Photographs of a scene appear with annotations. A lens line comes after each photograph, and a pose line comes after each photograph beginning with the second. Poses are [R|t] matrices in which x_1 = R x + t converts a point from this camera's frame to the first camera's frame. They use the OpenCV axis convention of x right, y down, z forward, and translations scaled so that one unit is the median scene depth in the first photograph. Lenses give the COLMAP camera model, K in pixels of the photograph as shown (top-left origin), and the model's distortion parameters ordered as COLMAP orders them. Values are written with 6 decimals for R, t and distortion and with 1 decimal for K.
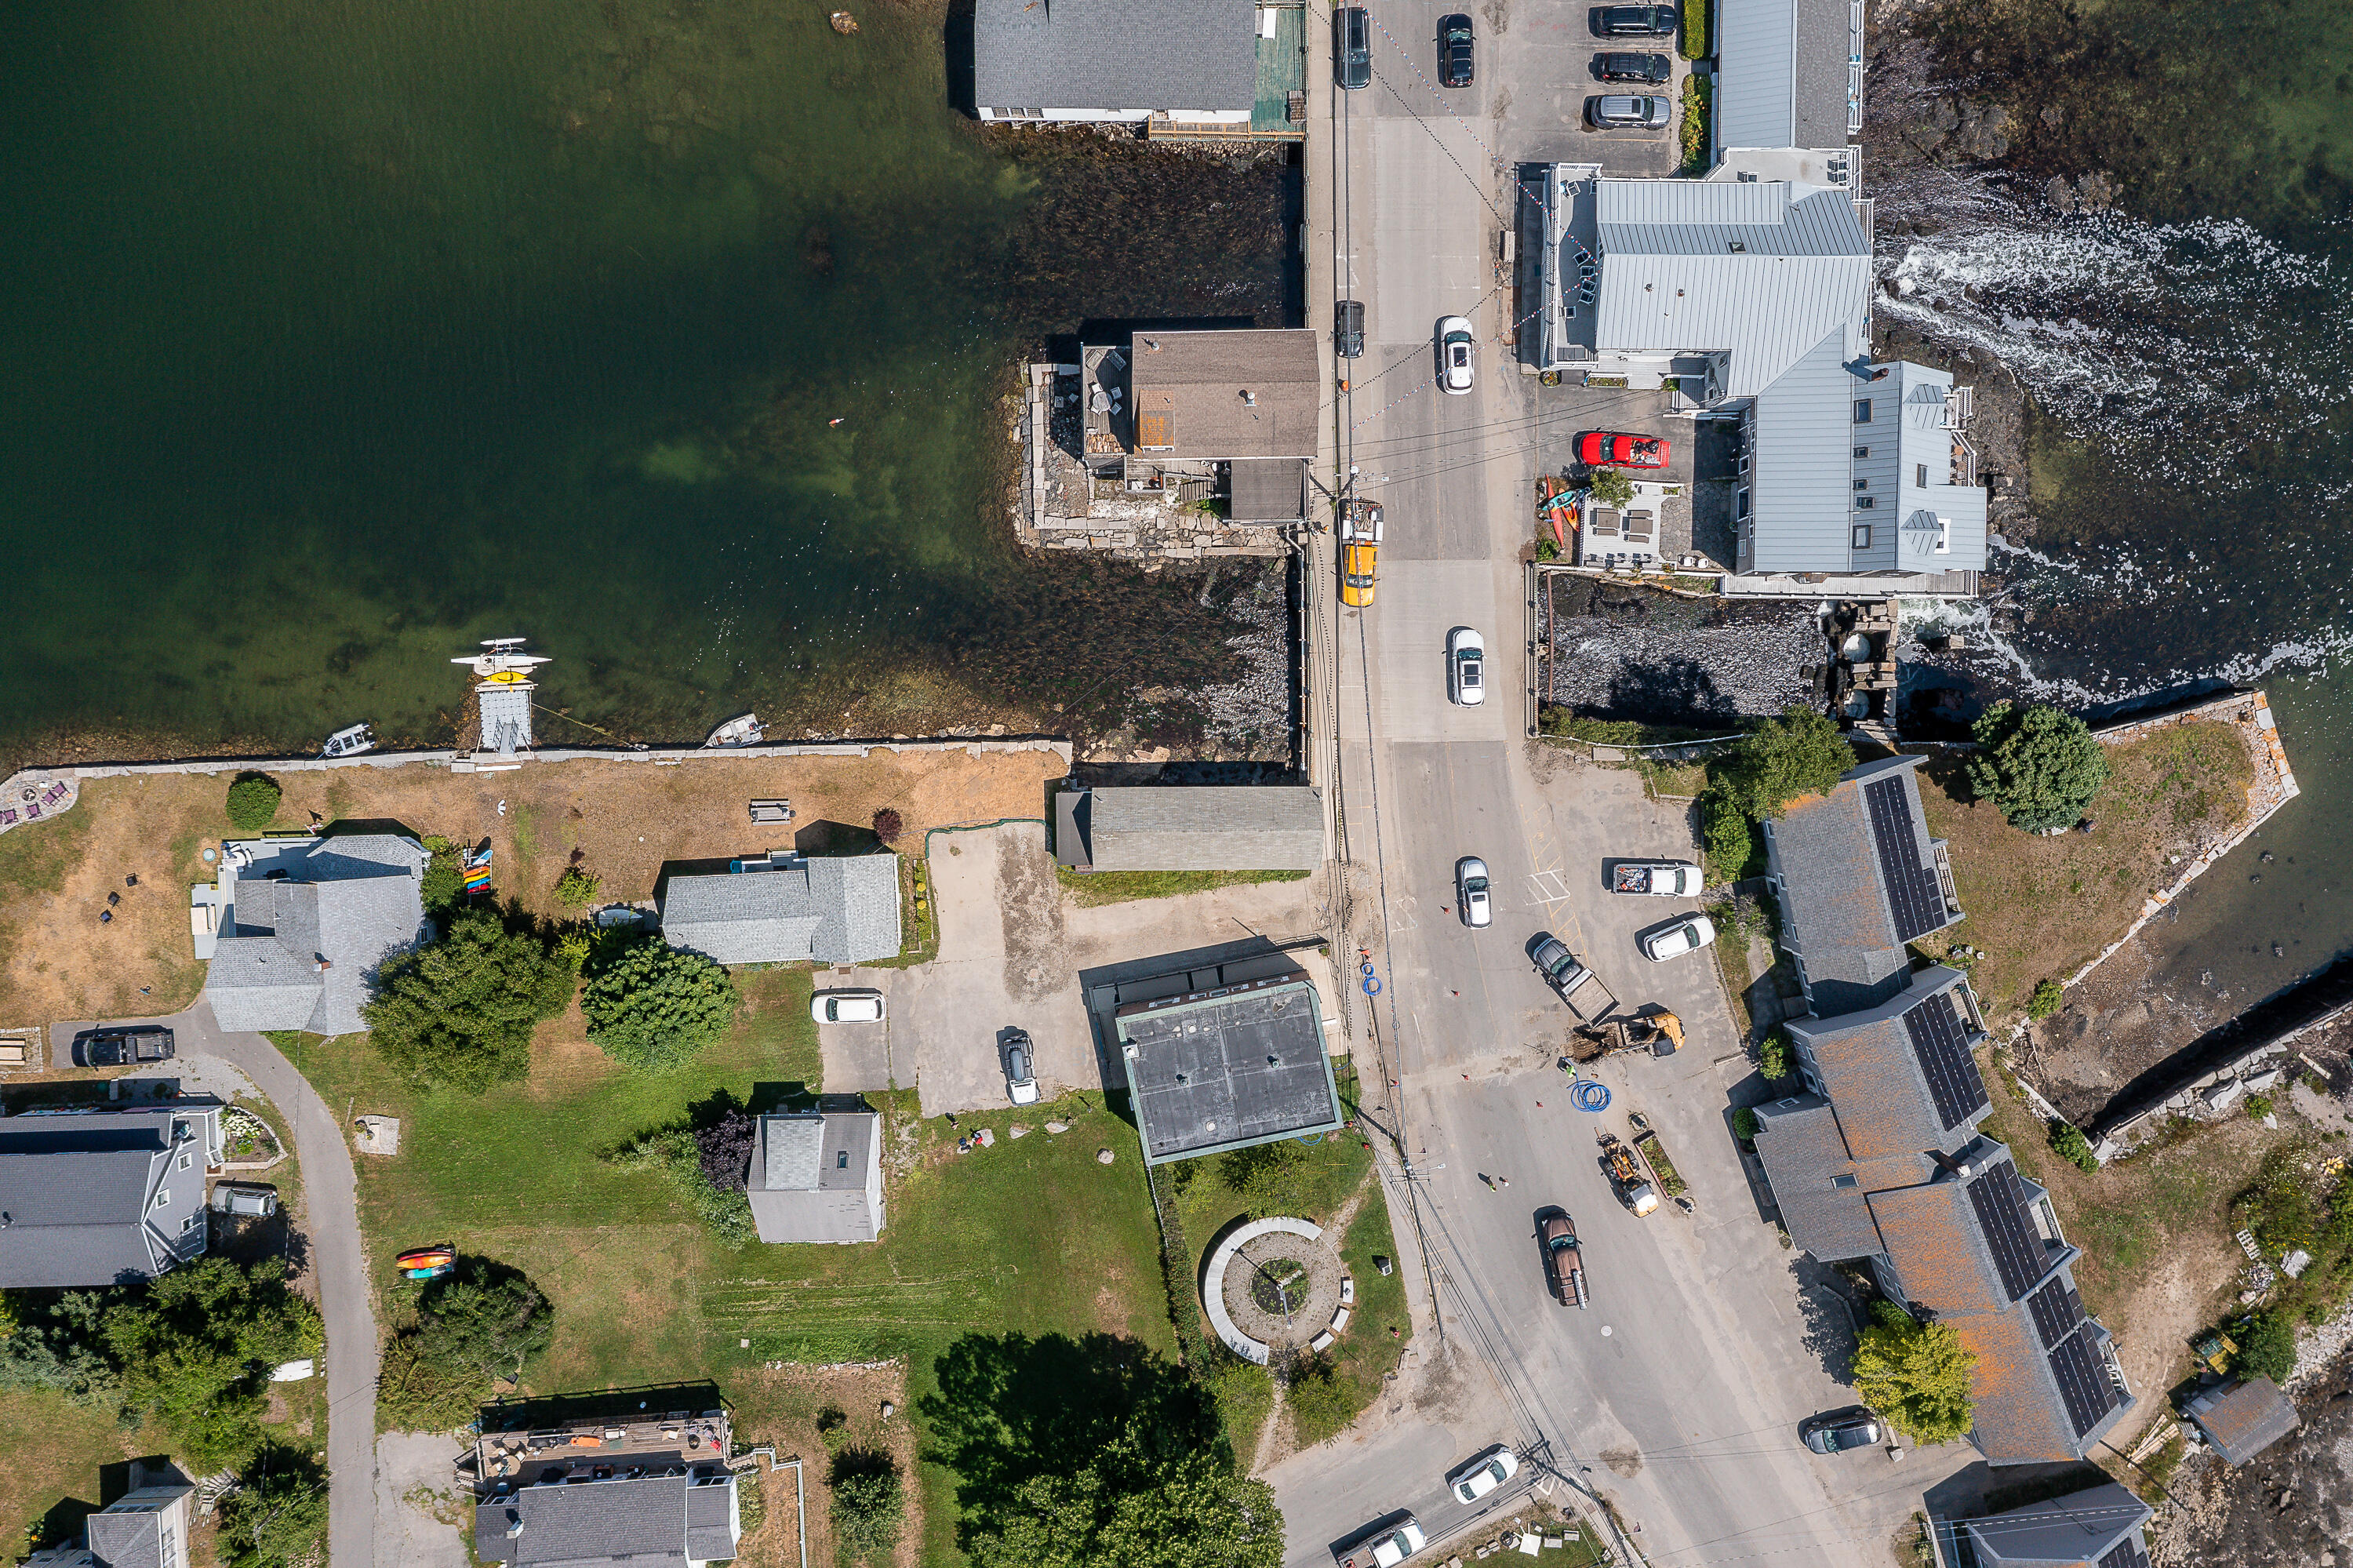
lens RADIAL K [[1993.9, 0, 1235.0], [0, 1993.9, 734.2], [0, 0, 1]] dist [-0.012162, 0.000322]
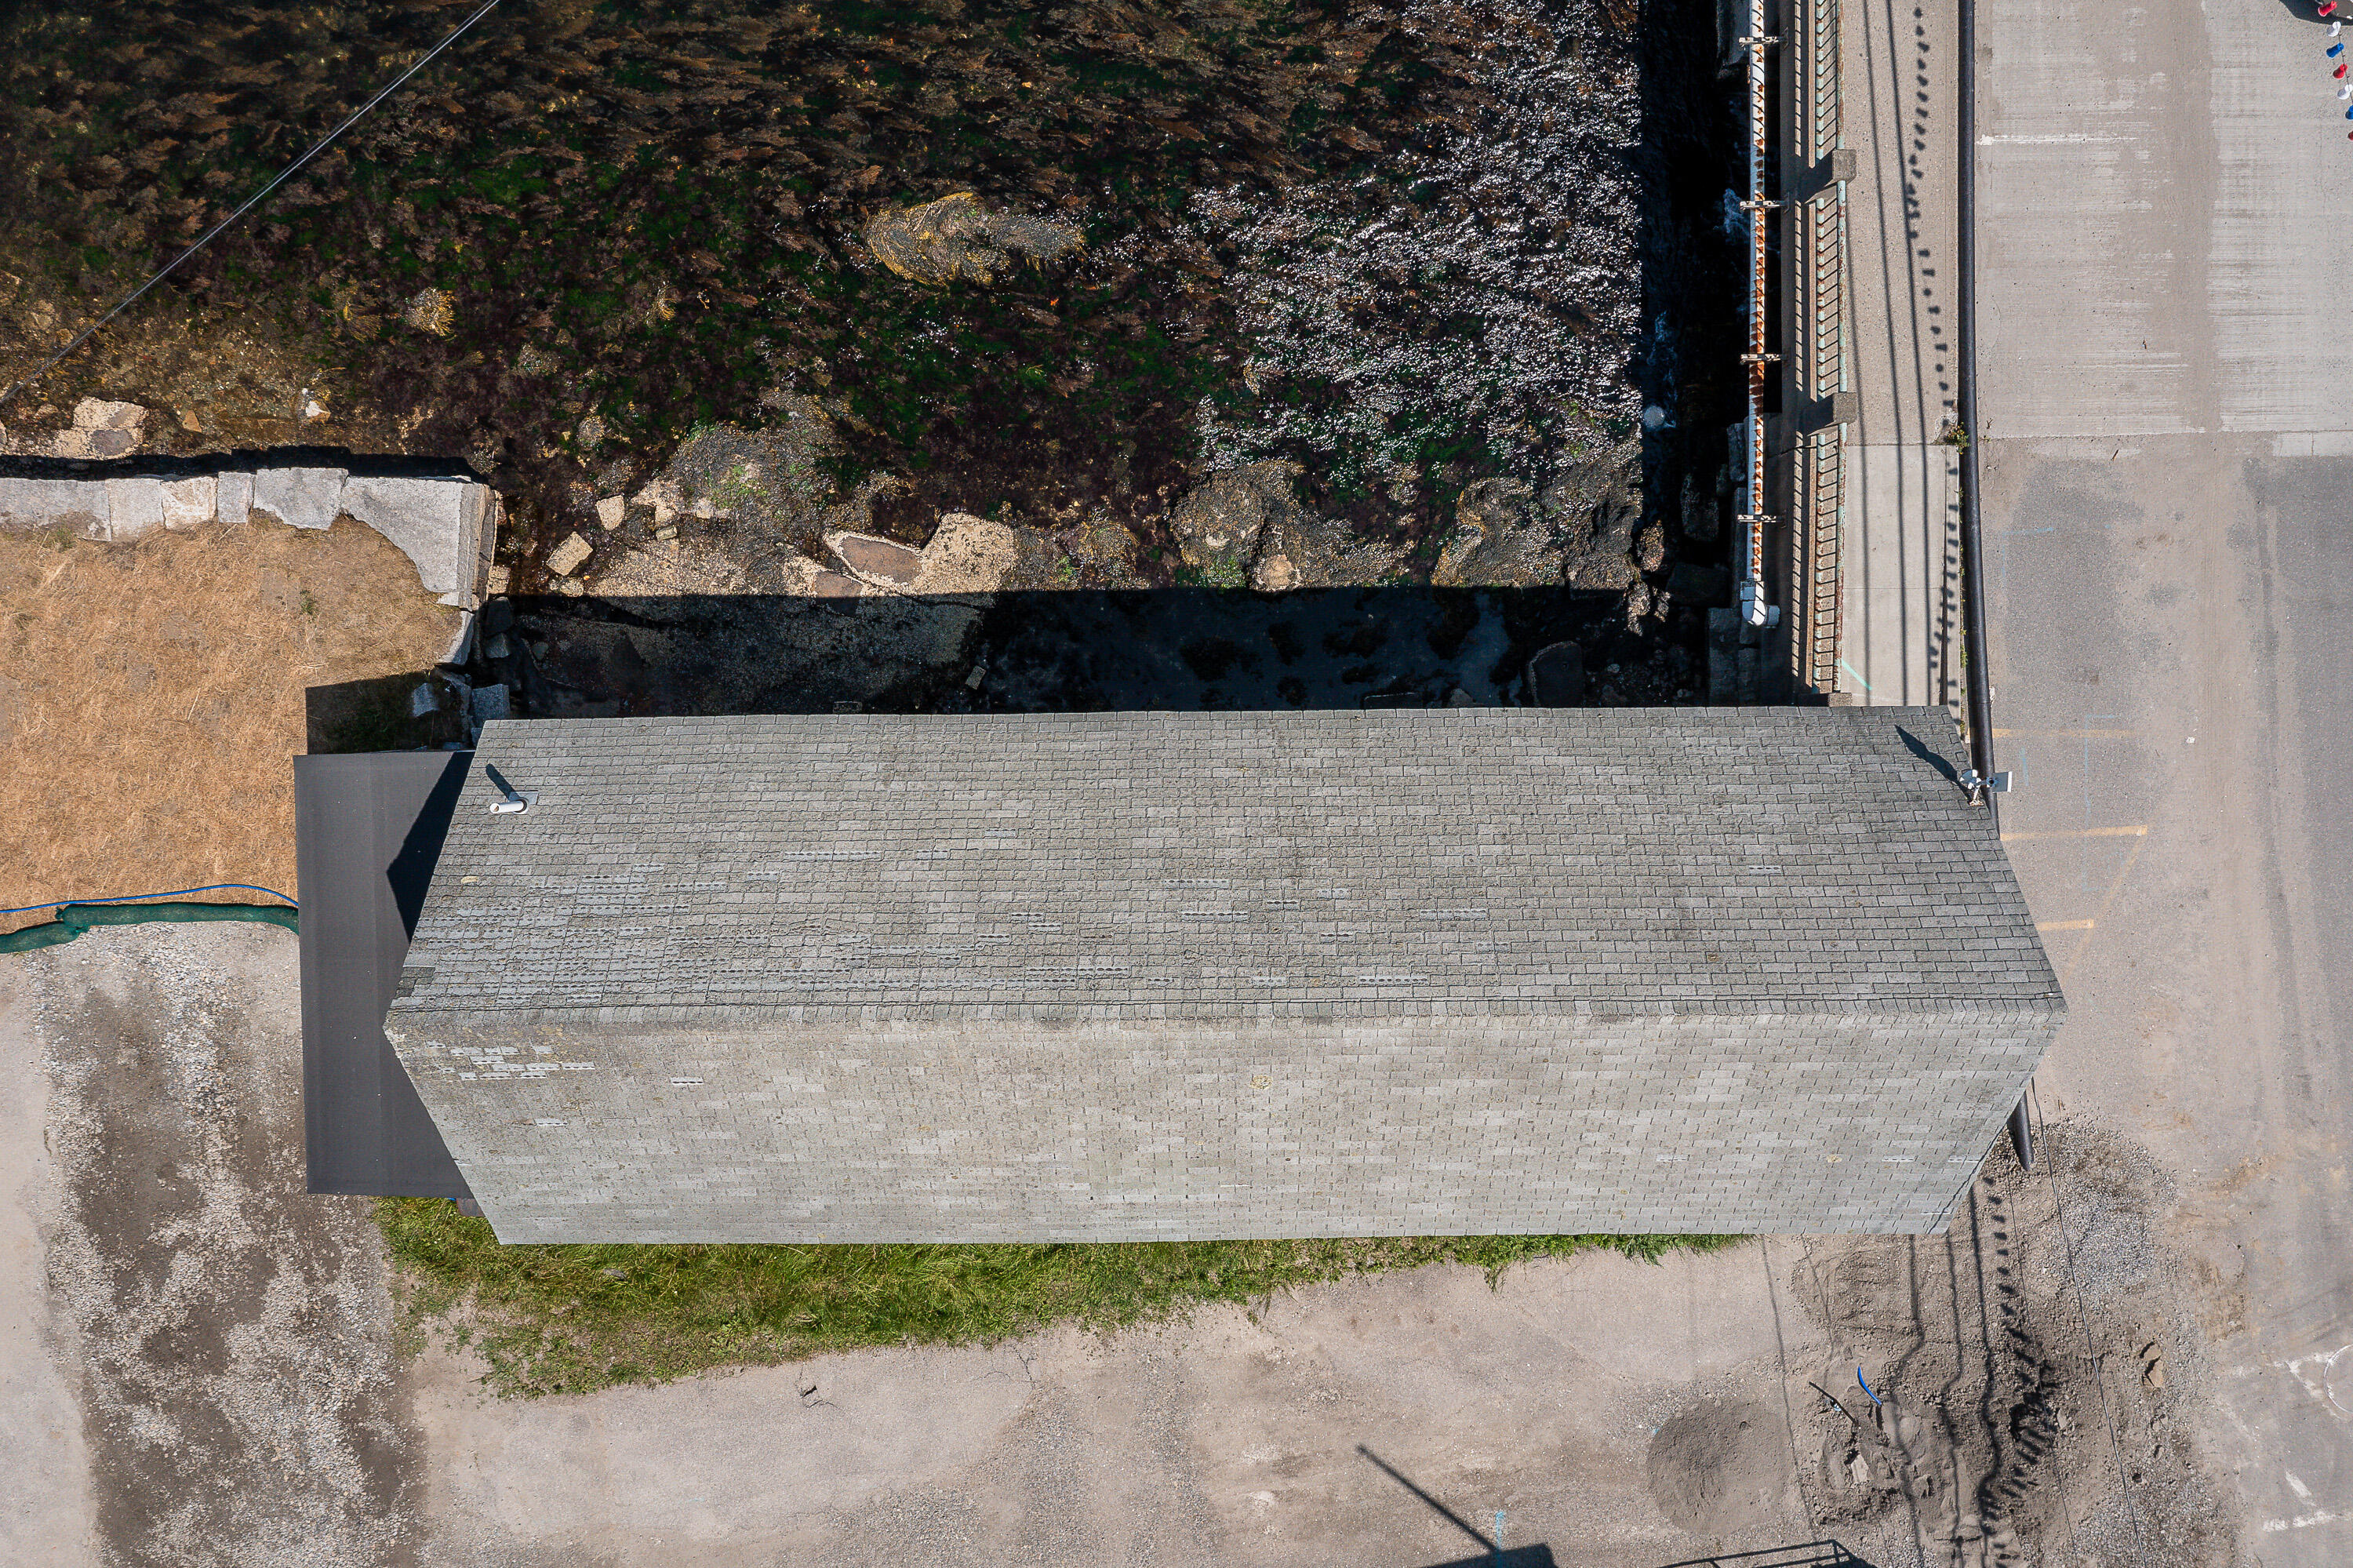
lens RADIAL K [[1993.9, 0, 1235.0], [0, 1993.9, 734.2], [0, 0, 1]] dist [-0.012162, 0.000322]
pose [[0.999973, -0.004504, -0.005878, -0.010920], [0.004510, 0.999989, 0.001061, 0.027130], [0.005873, -0.001088, 0.999982, 0.811788]]
